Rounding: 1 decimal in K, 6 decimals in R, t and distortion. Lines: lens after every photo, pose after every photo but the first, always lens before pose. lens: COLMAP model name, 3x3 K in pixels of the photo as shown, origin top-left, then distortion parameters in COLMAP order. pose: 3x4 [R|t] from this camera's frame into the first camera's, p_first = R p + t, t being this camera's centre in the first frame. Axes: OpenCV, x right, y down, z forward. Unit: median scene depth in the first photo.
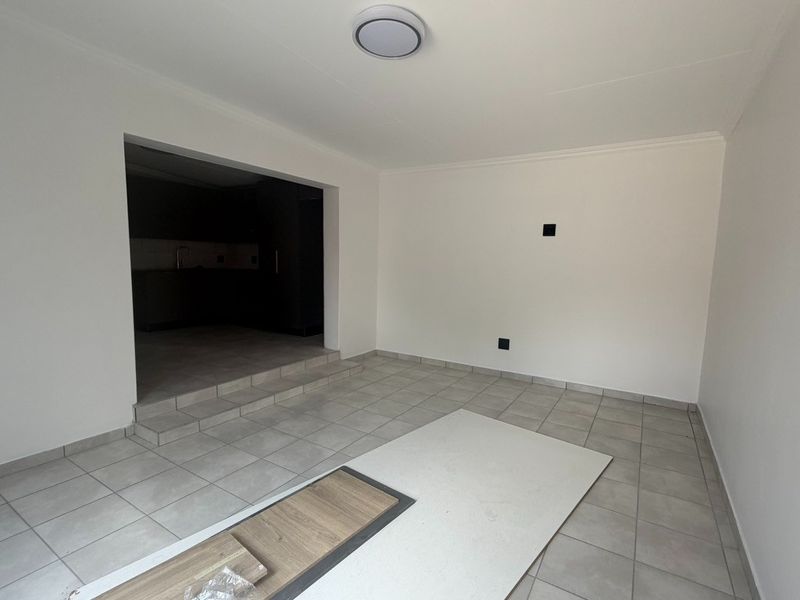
lens RADIAL K [[394.2, 0, 402.1], [0, 394.2, 298.2], [0, 0, 1]] dist [0.001473, 0.000580]
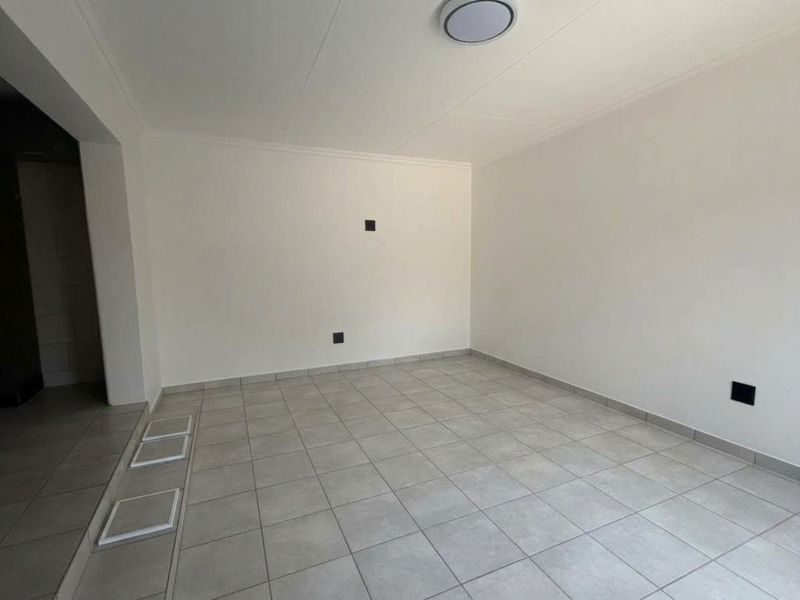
lens RADIAL K [[394.2, 0, 399.9], [0, 394.2, 297.1], [0, 0, 1]] dist [0.001473, 0.000580]
pose [[0.549856, -0.113114, 0.827565, -0.469769], [0.104575, 0.992315, 0.066150, -0.036517], [-0.828687, 0.050170, 0.557460, 0.307283]]
